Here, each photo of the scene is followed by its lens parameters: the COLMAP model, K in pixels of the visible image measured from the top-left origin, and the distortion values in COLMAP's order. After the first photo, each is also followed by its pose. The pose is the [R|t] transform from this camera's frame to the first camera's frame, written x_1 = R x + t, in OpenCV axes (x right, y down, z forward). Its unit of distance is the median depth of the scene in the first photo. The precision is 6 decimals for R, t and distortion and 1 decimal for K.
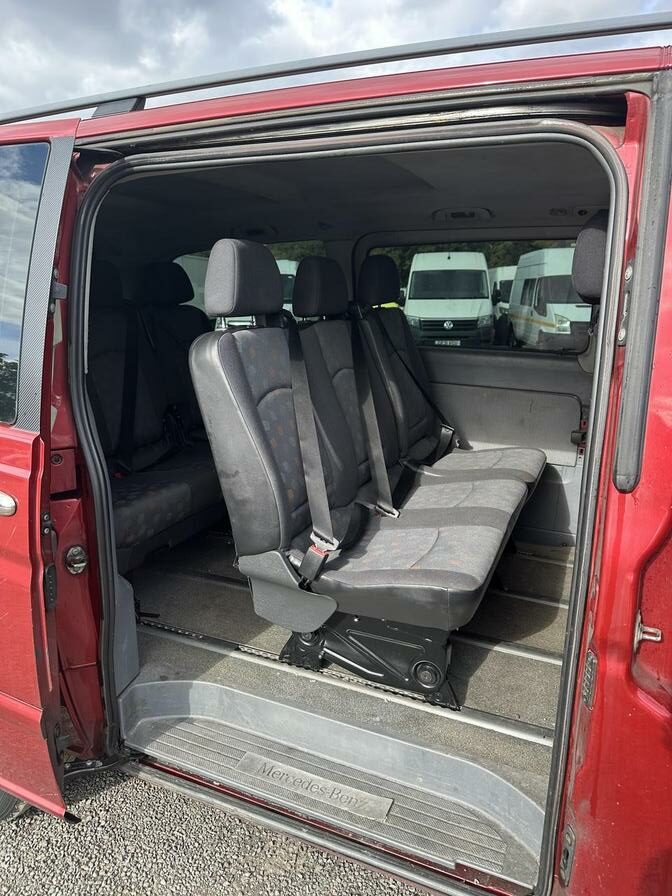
lens RADIAL K [[657.2, 0, 340.2], [0, 657.2, 450.7], [0, 0, 1]] dist [0.008421, -0.010240]
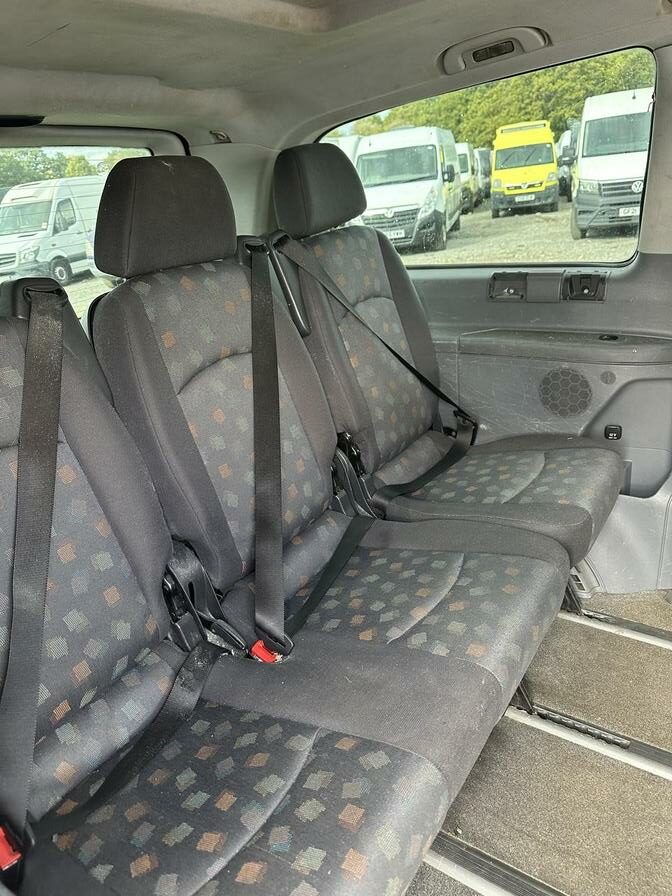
lens RADIAL K [[657.2, 0, 336.8], [0, 657.2, 446.5], [0, 0, 1]] dist [0.008421, -0.010240]
pose [[0.977525, -0.030208, -0.208644, -0.034346], [0.064384, 0.985175, 0.159015, -0.032185], [0.200747, -0.168875, 0.964978, 0.110130]]
